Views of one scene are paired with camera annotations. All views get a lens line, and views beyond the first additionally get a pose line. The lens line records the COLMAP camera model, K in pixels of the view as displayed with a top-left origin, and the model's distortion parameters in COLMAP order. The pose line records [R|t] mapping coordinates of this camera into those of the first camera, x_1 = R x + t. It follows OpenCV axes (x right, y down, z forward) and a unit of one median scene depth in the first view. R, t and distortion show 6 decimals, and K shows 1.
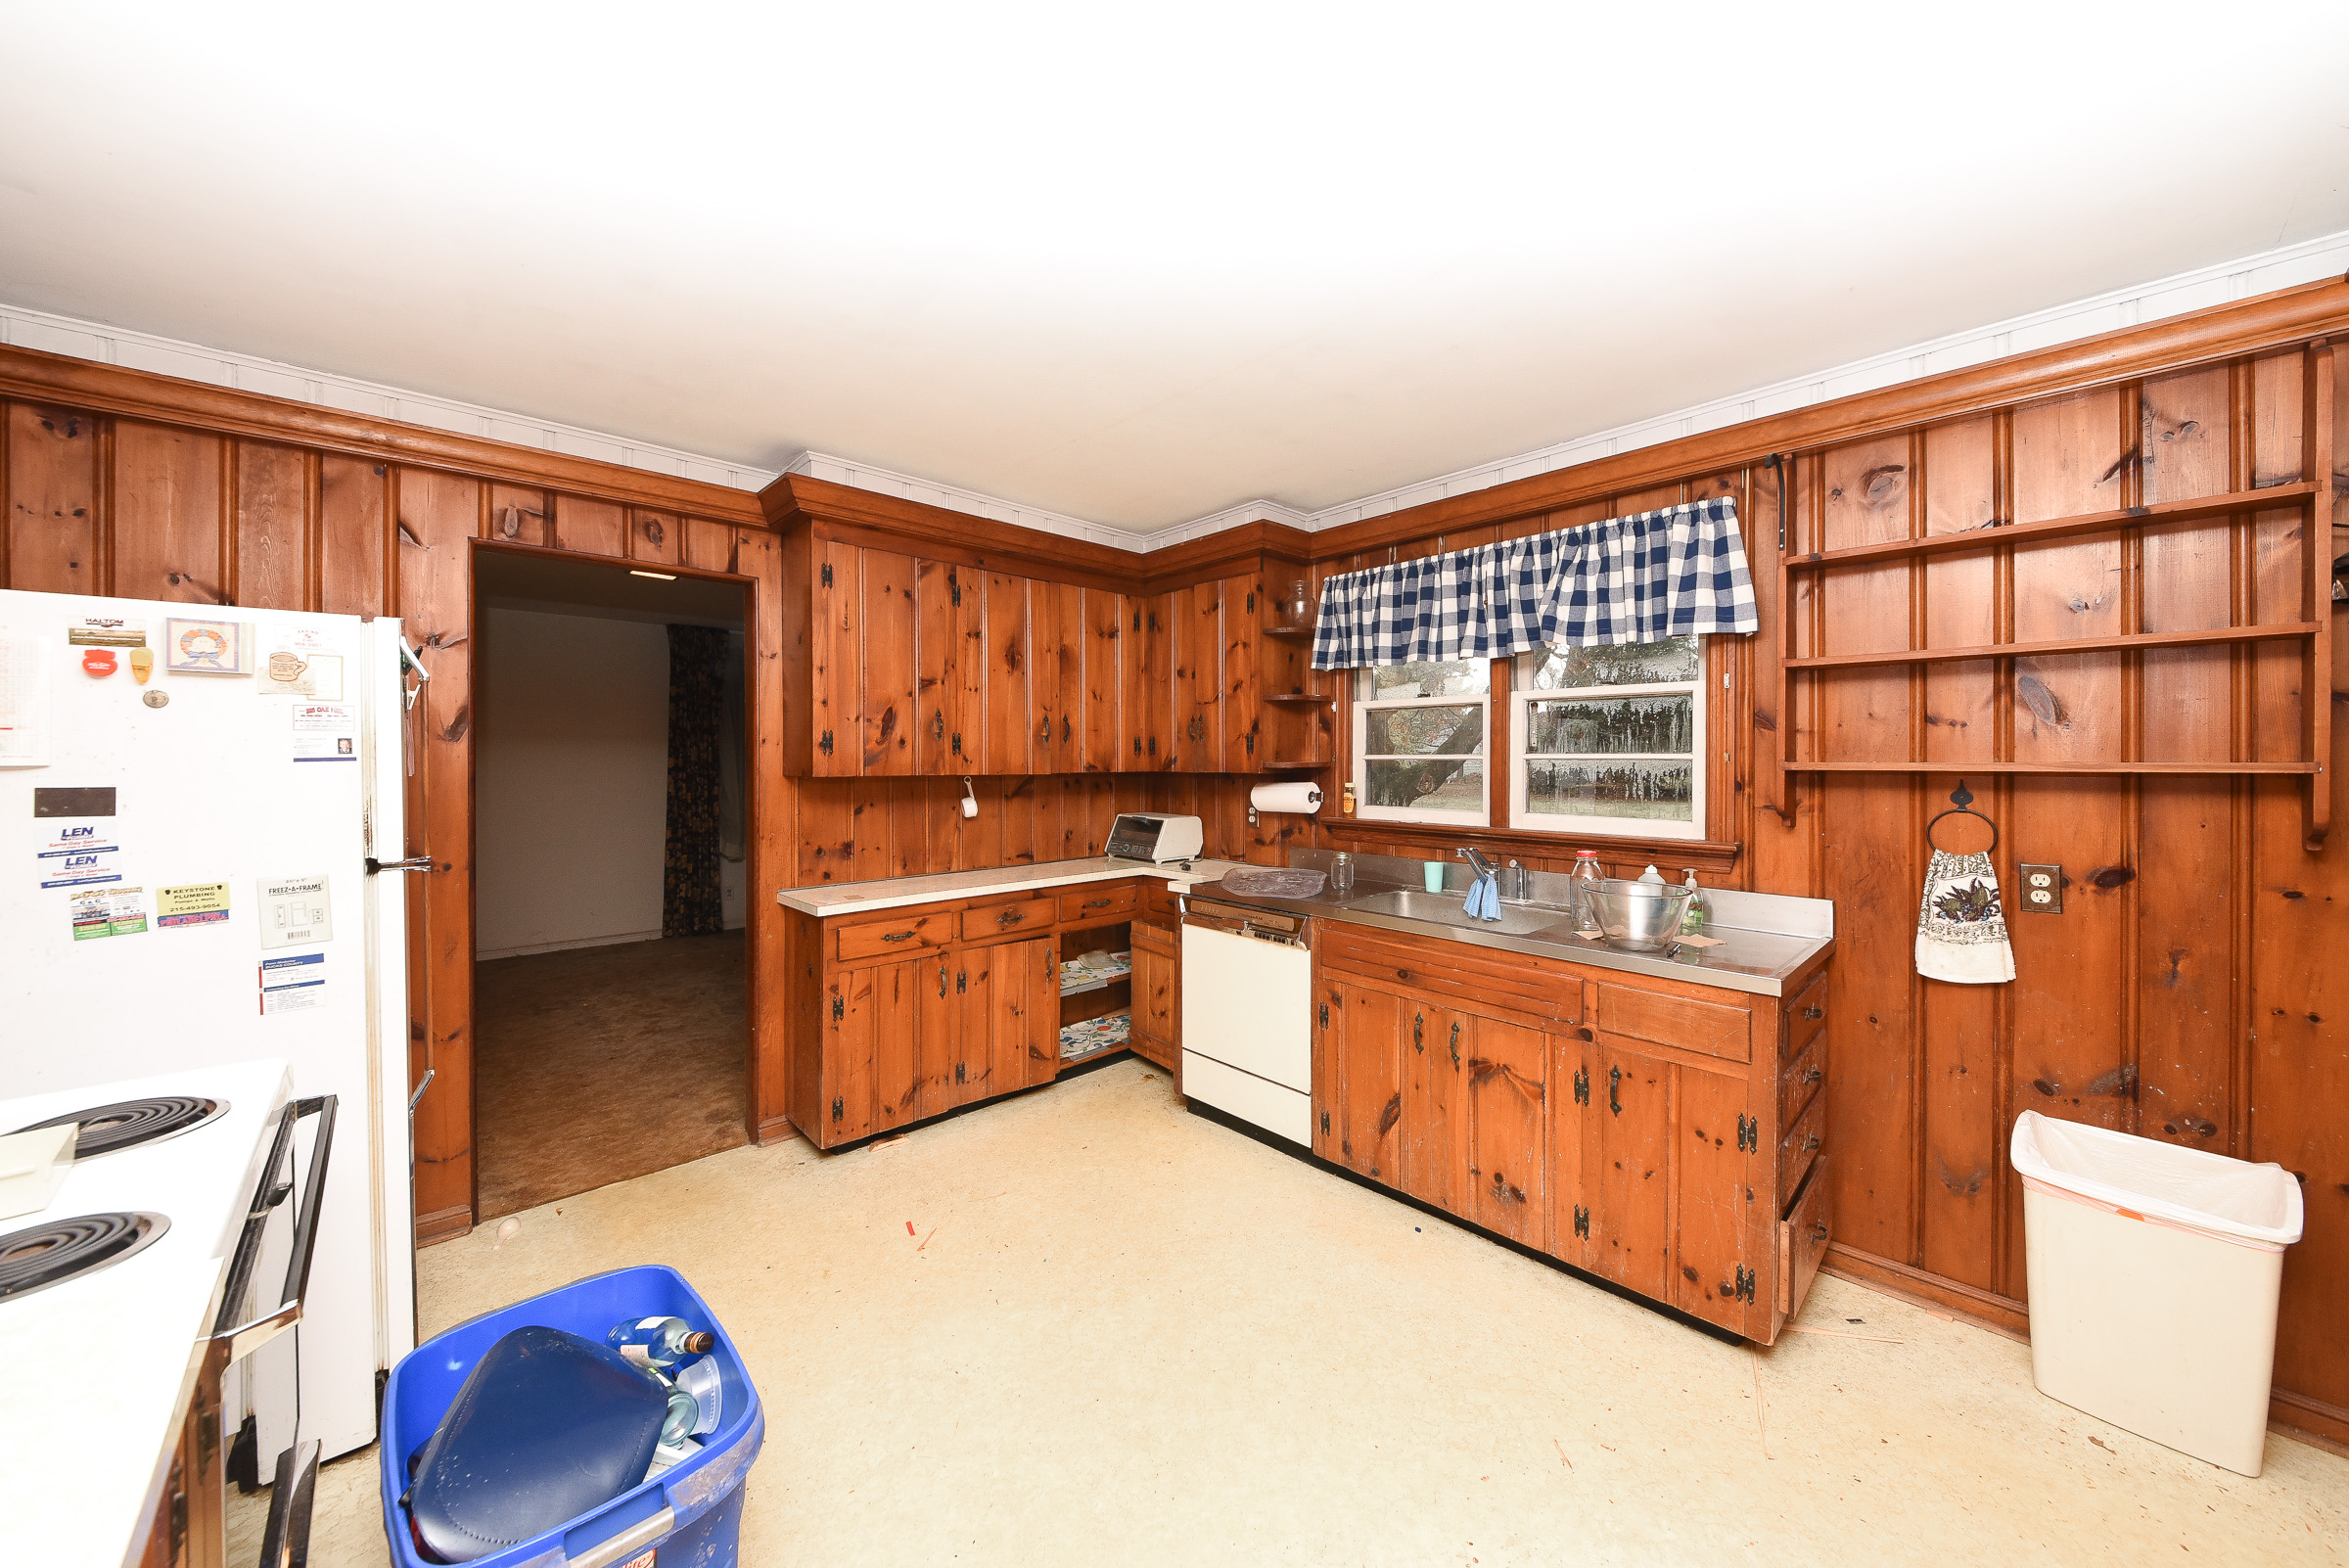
lens RADIAL K [[821.2, 0, 1183.8], [0, 821.2, 769.8], [0, 0, 1]] dist [0.001462, 0.000049]
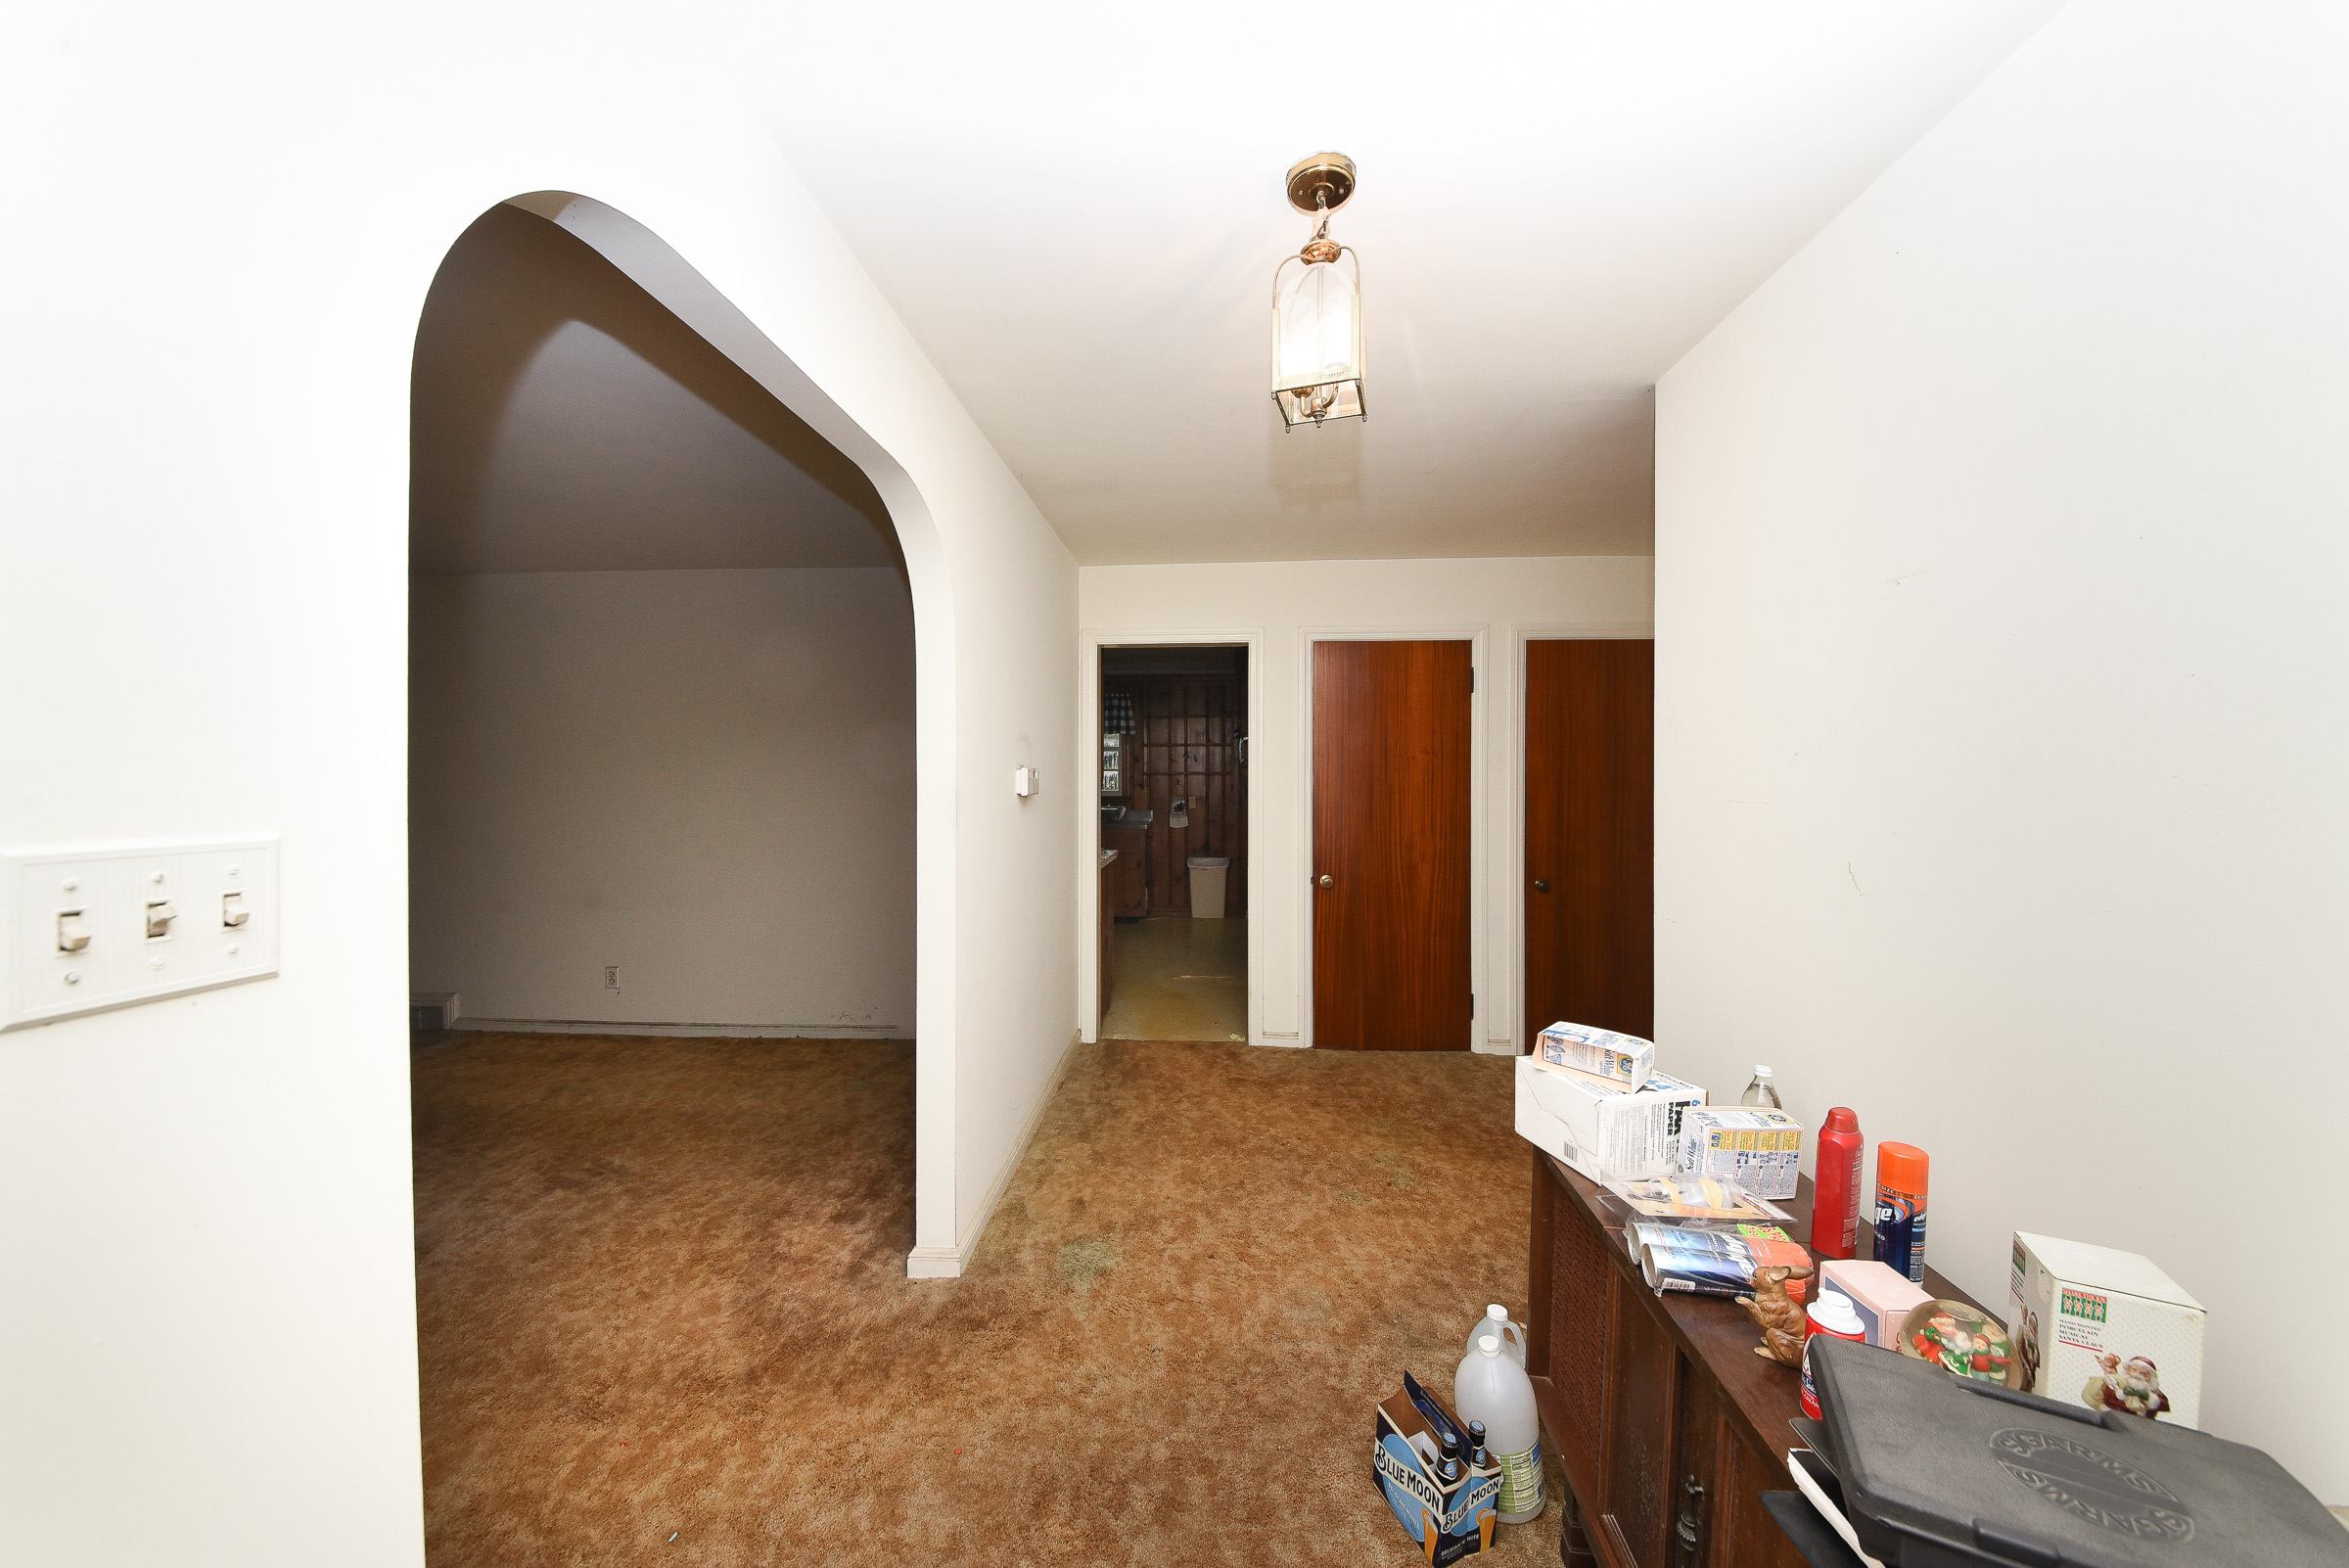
lens RADIAL K [[821.2, 0, 1170.1], [0, 821.2, 778.3], [0, 0, 1]] dist [0.001462, 0.000049]
pose [[0.733706, -0.005494, 0.679444, -1.725804], [0.001446, 0.999978, 0.006524, -0.006373], [-0.679465, -0.003804, 0.733698, -1.827244]]
